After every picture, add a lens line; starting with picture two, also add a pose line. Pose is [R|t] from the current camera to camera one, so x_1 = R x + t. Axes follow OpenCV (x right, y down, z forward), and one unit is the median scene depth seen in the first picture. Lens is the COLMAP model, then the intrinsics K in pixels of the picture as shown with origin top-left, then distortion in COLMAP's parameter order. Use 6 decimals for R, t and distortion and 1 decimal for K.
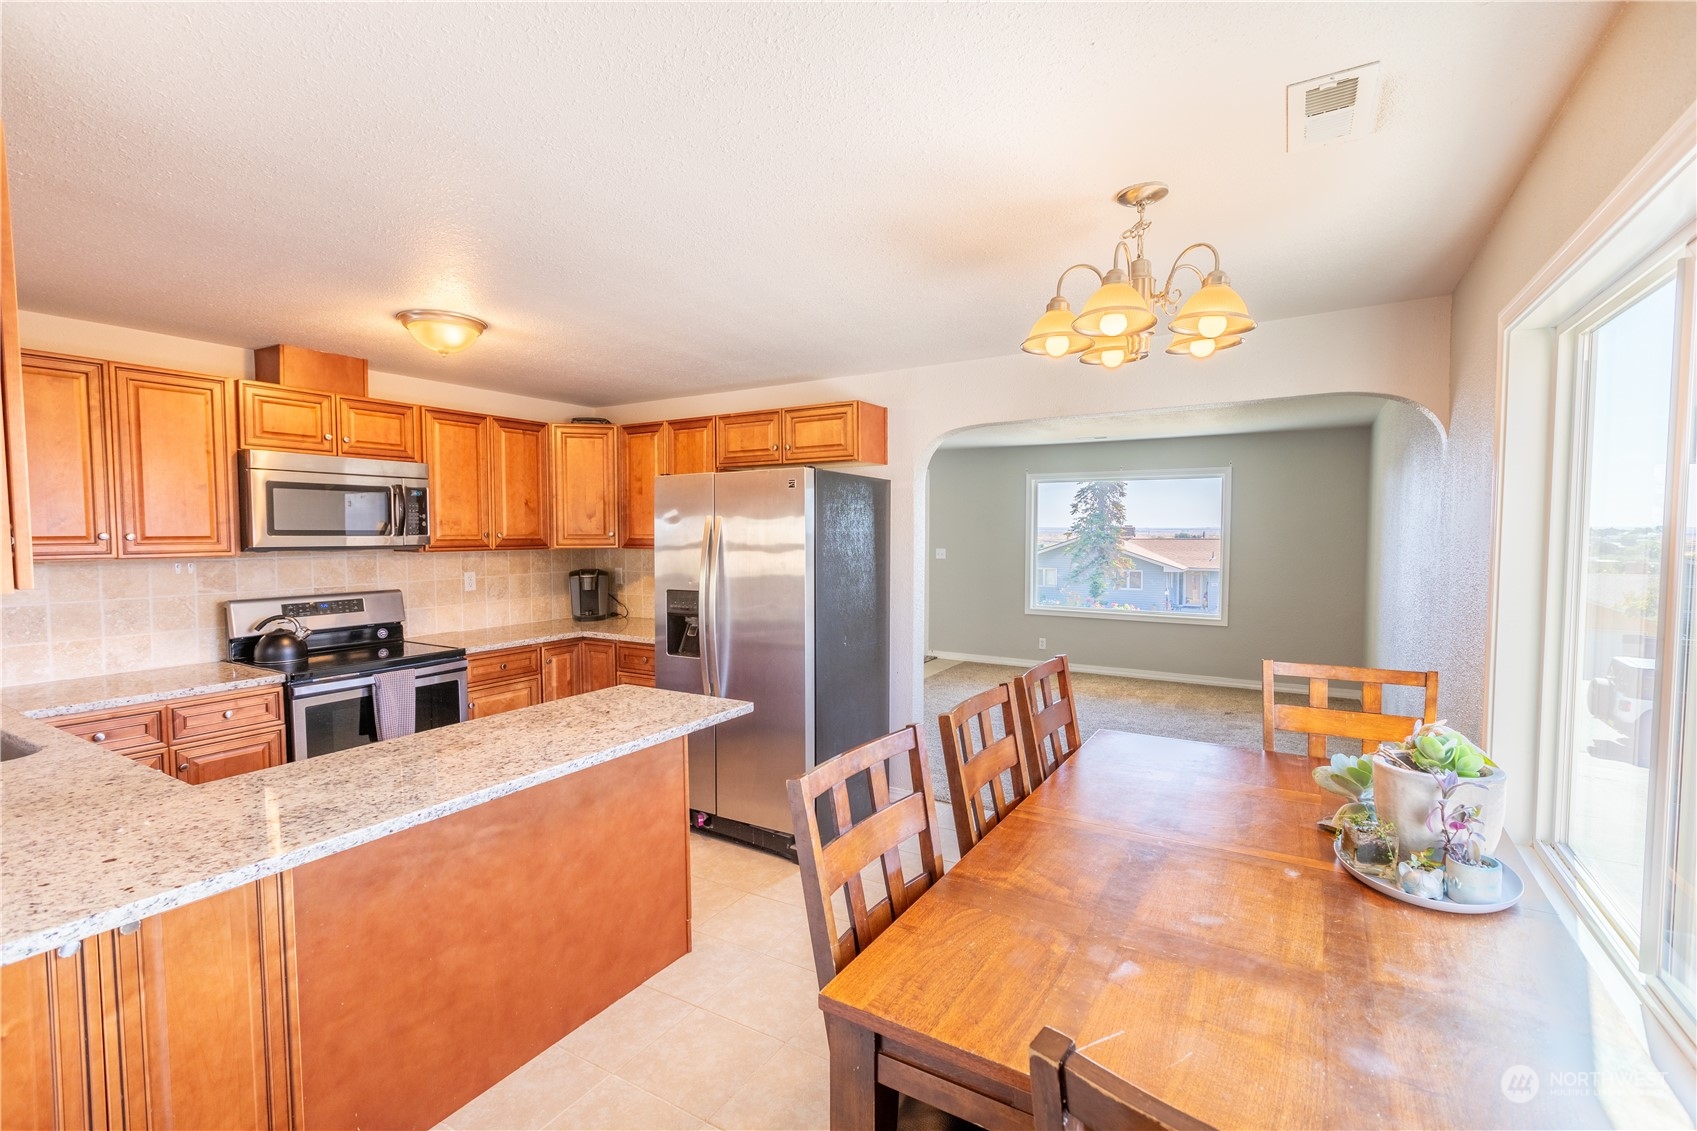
lens RADIAL K [[755.3, 0, 844.7], [0, 755.3, 565.7], [0, 0, 1]] dist [0.002823, -0.001377]
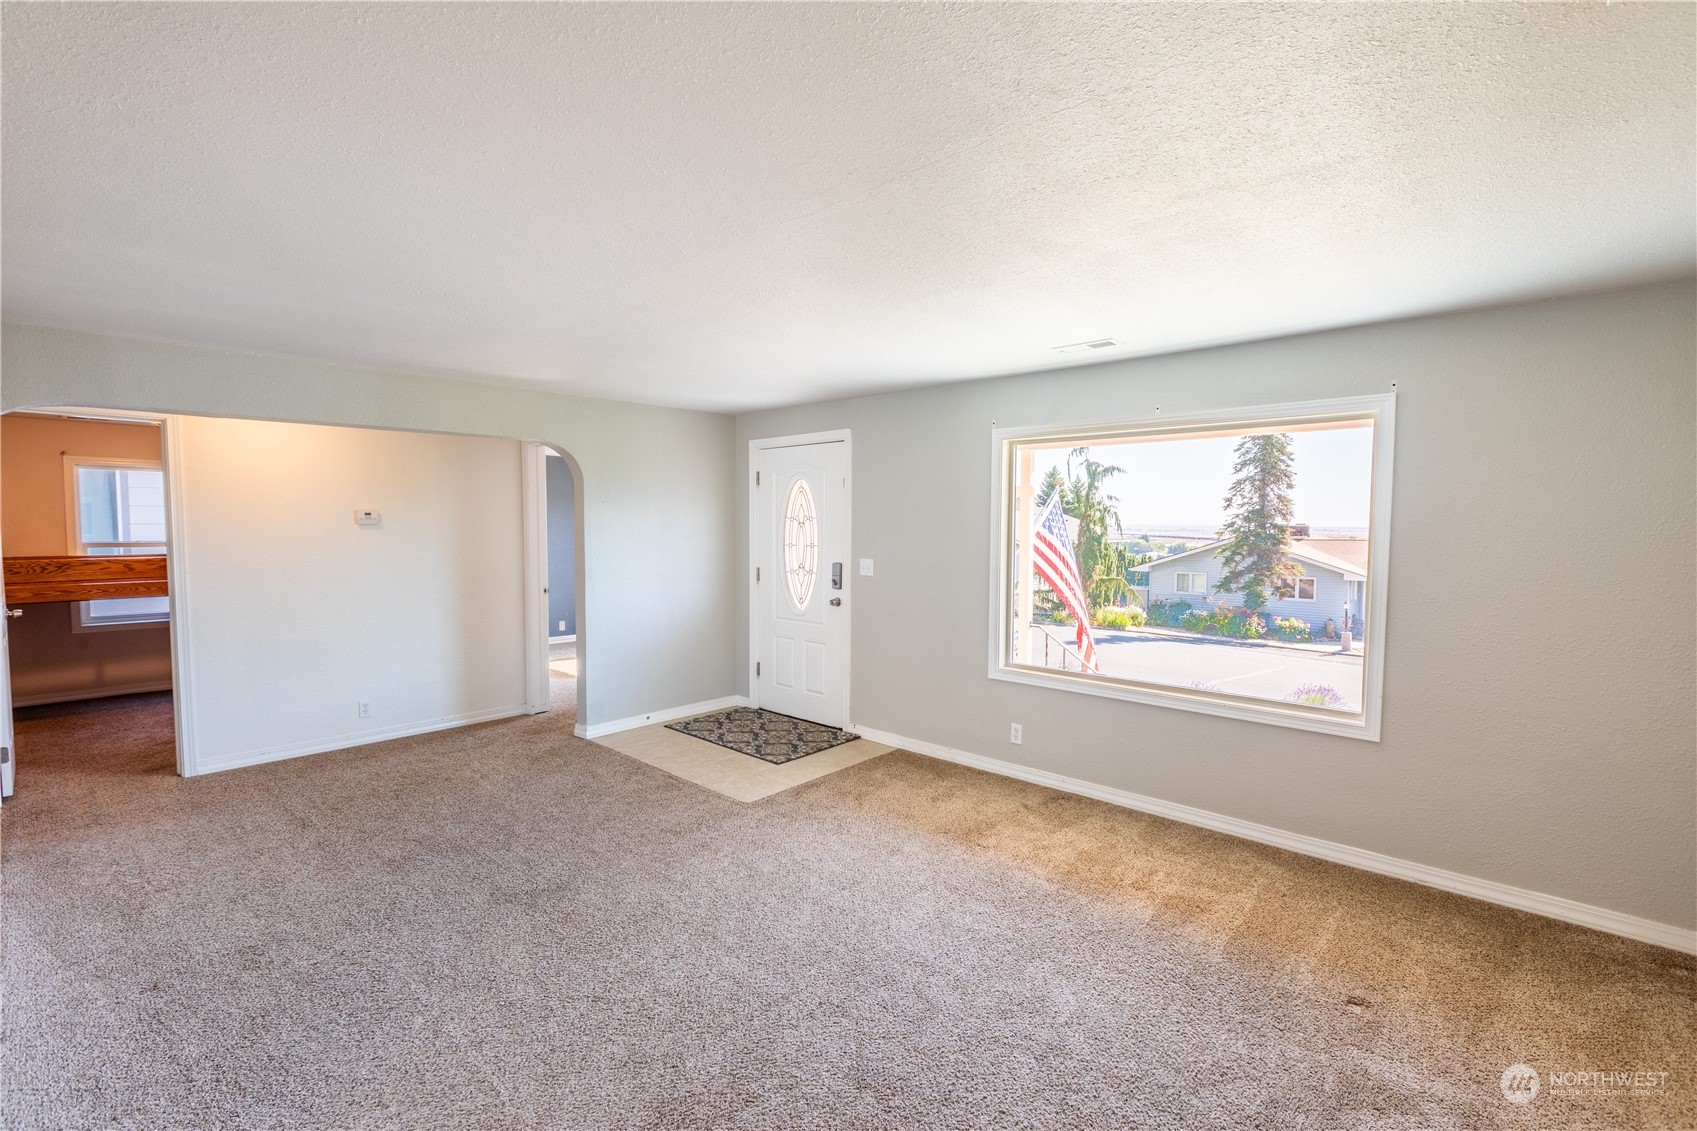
lens RADIAL K [[755.3, 0, 844.7], [0, 755.3, 565.7], [0, 0, 1]] dist [0.002823, -0.001377]
pose [[0.980816, 0.017338, -0.194161, 0.517182], [-0.016275, 0.999843, 0.007069, -0.048596], [0.194253, -0.003773, 0.980944, 0.914475]]
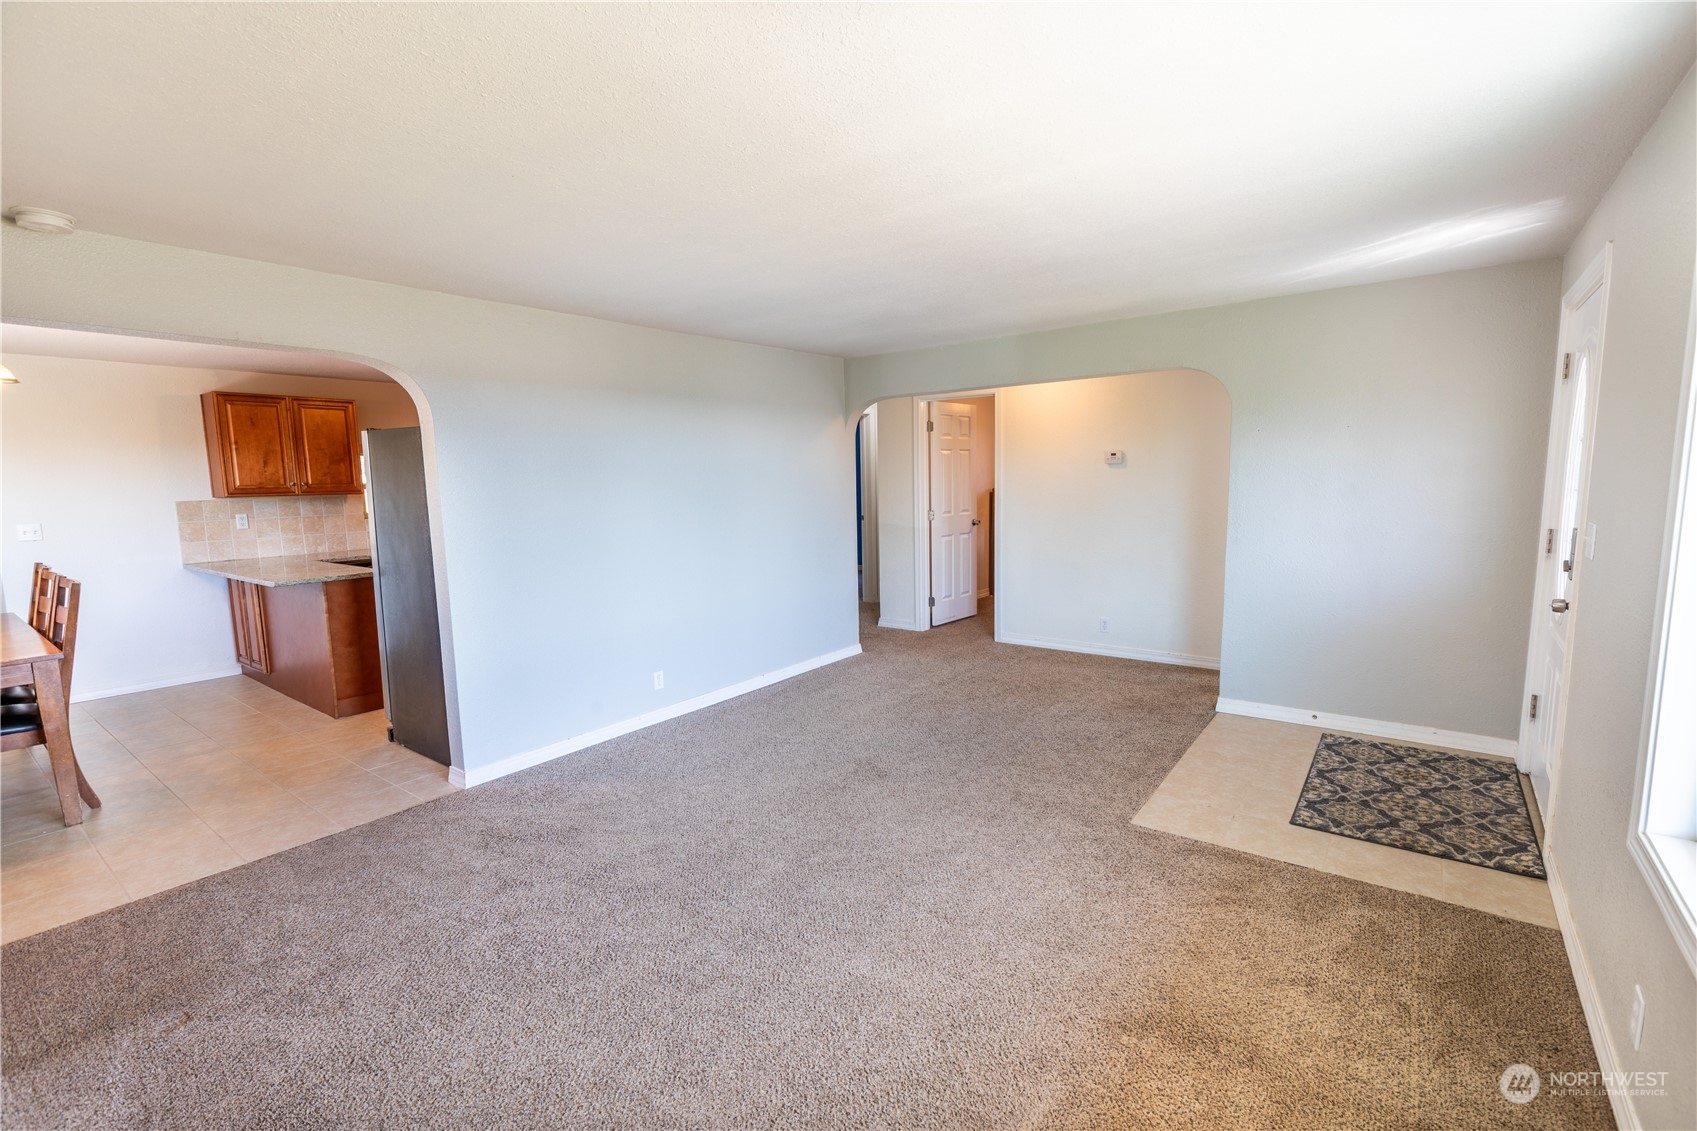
lens RADIAL K [[755.3, 0, 844.7], [0, 755.3, 565.7], [0, 0, 1]] dist [0.002823, -0.001377]
pose [[-0.105151, 0.130140, -0.985904, 0.998777], [-0.025544, 0.990720, 0.133500, -0.085067], [0.994128, 0.039221, -0.100851, 1.708166]]
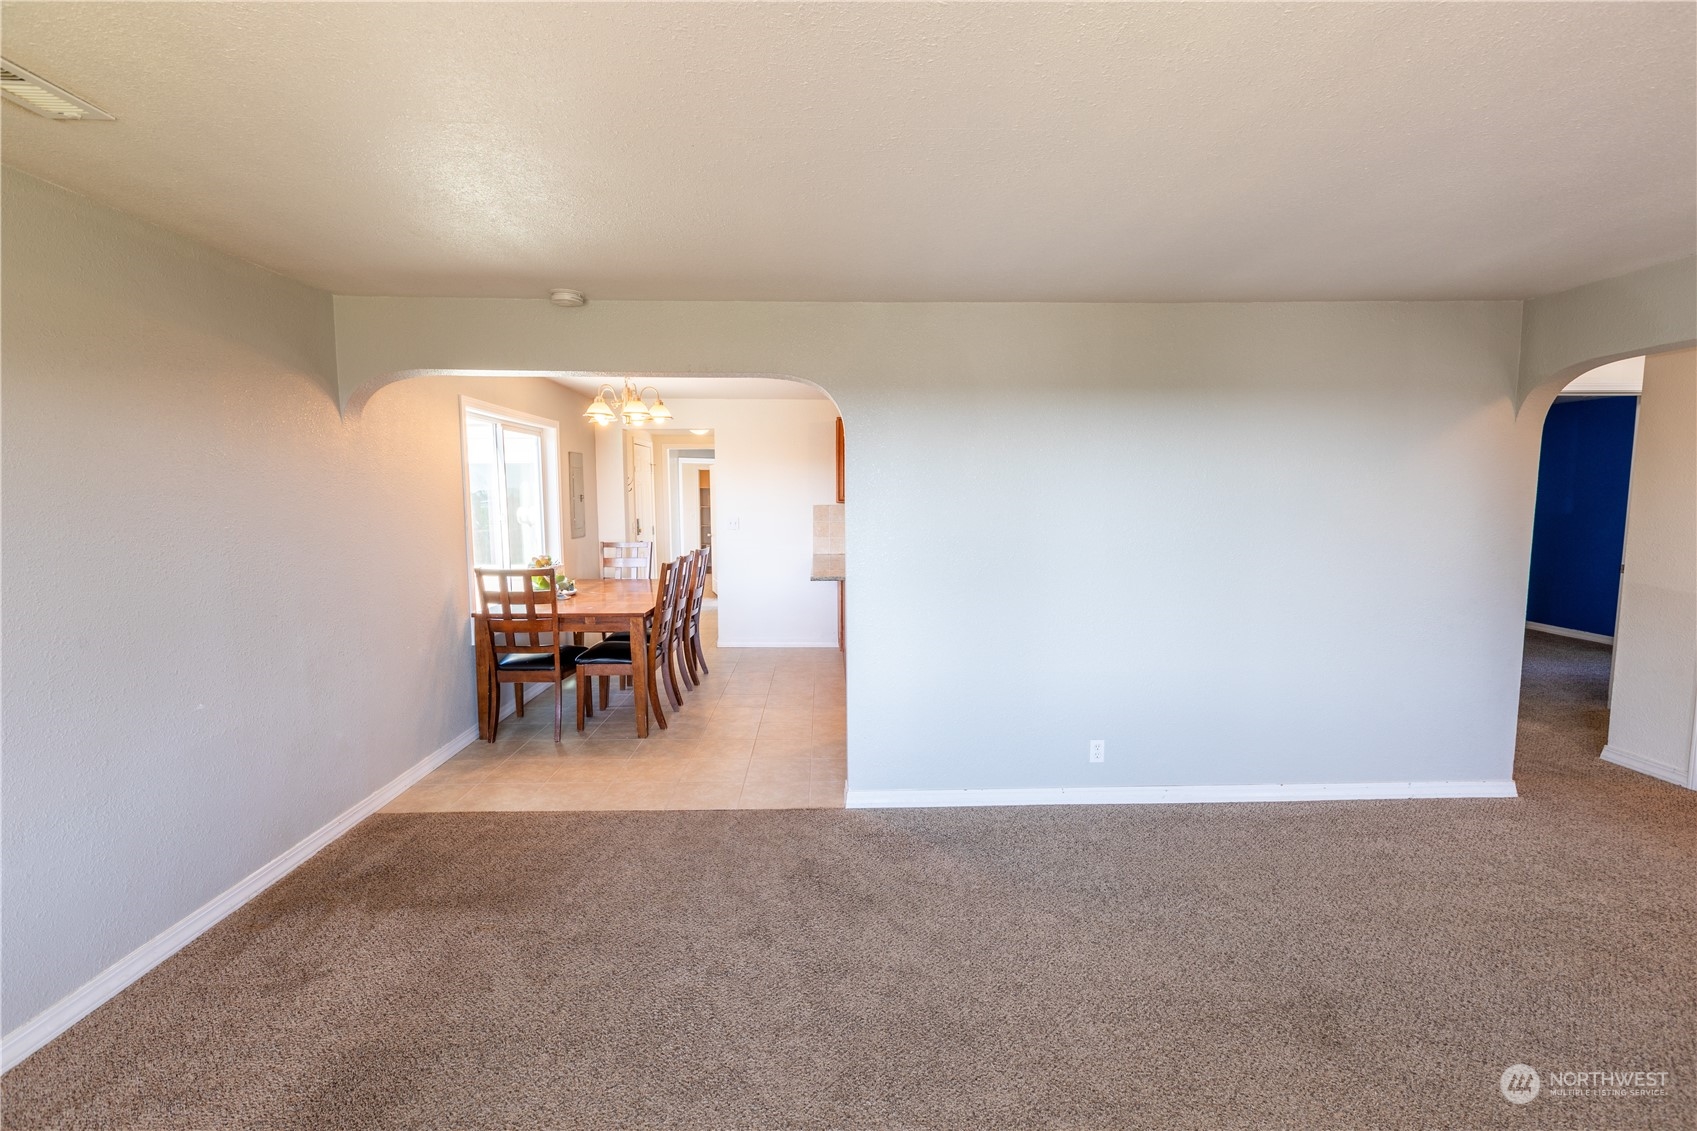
lens RADIAL K [[755.3, 0, 844.7], [0, 755.3, 565.7], [0, 0, 1]] dist [0.002823, -0.001377]
pose [[-0.838385, 0.060689, -0.541689, 0.624310], [-0.018059, 0.990144, 0.138883, -0.092468], [0.544779, 0.126220, -0.829026, 1.886778]]
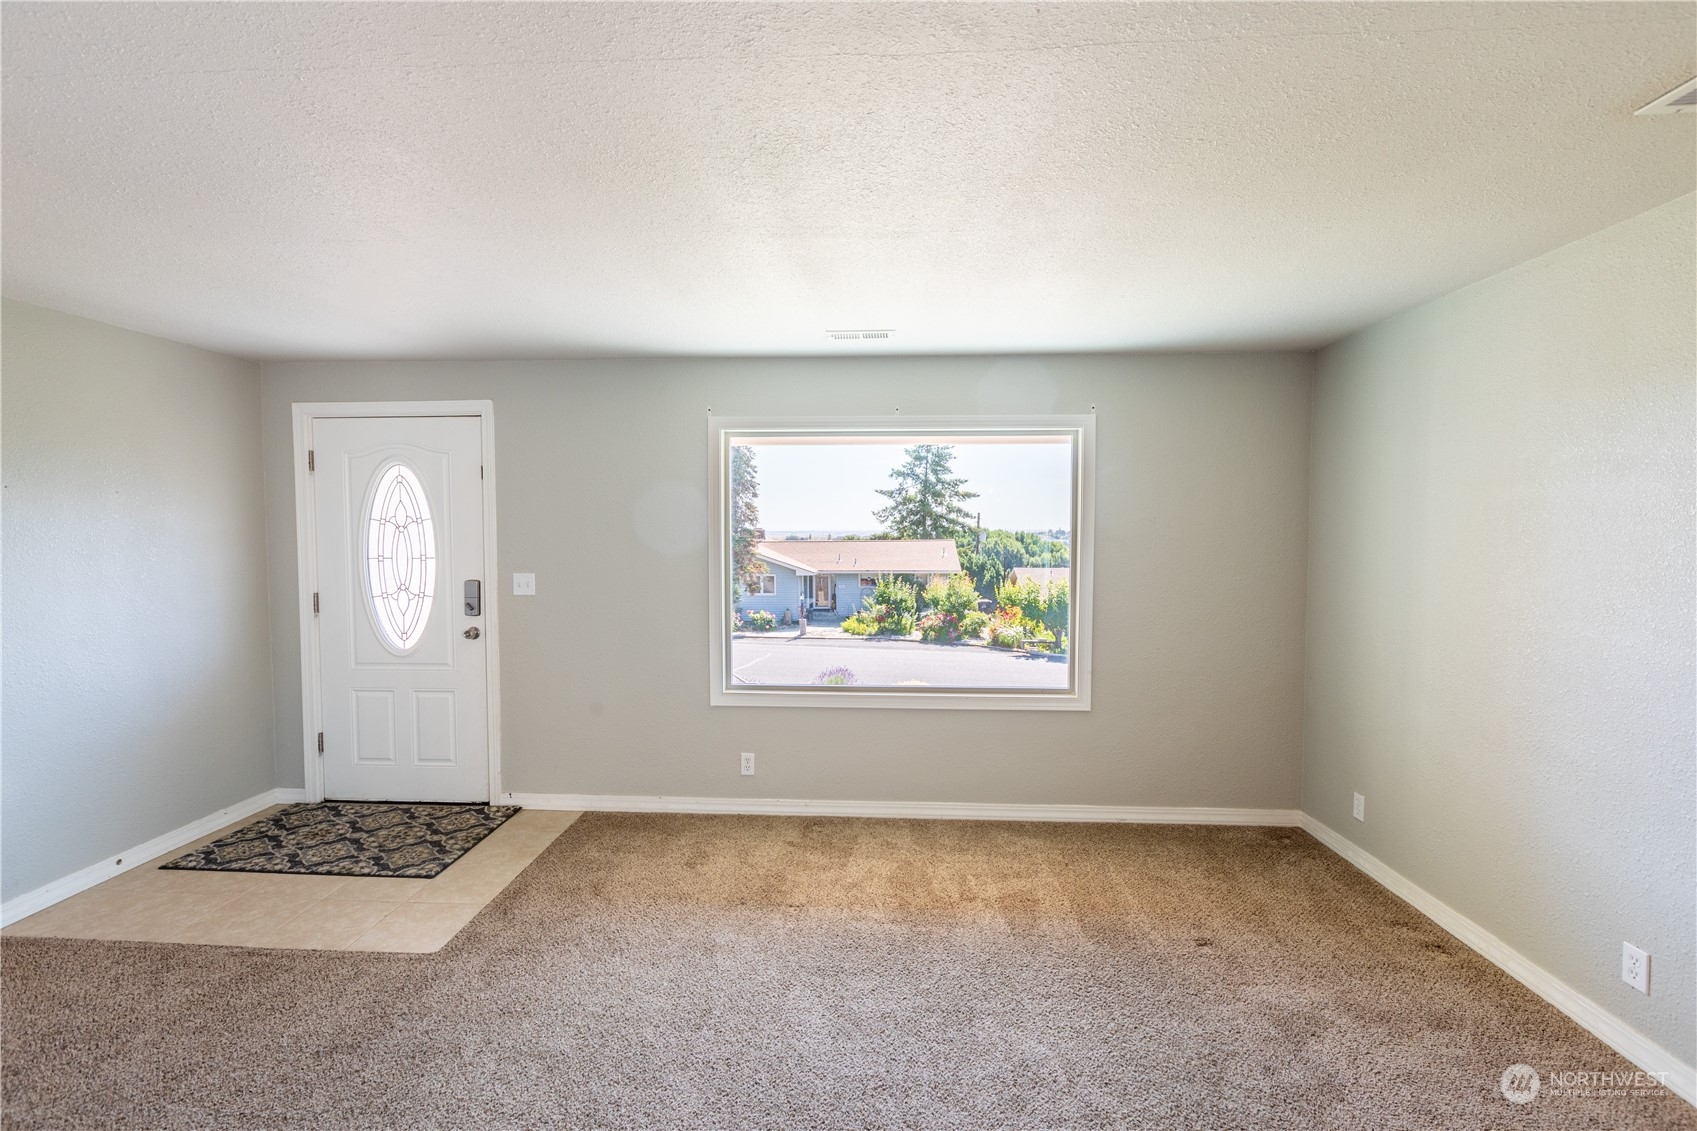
lens RADIAL K [[755.3, 0, 844.7], [0, 755.3, 565.7], [0, 0, 1]] dist [0.002823, -0.001377]
pose [[0.881891, -0.019706, 0.471042, 0.186318], [0.021274, 0.999772, 0.001995, -0.055060], [-0.470973, 0.008262, 0.882109, 1.138377]]
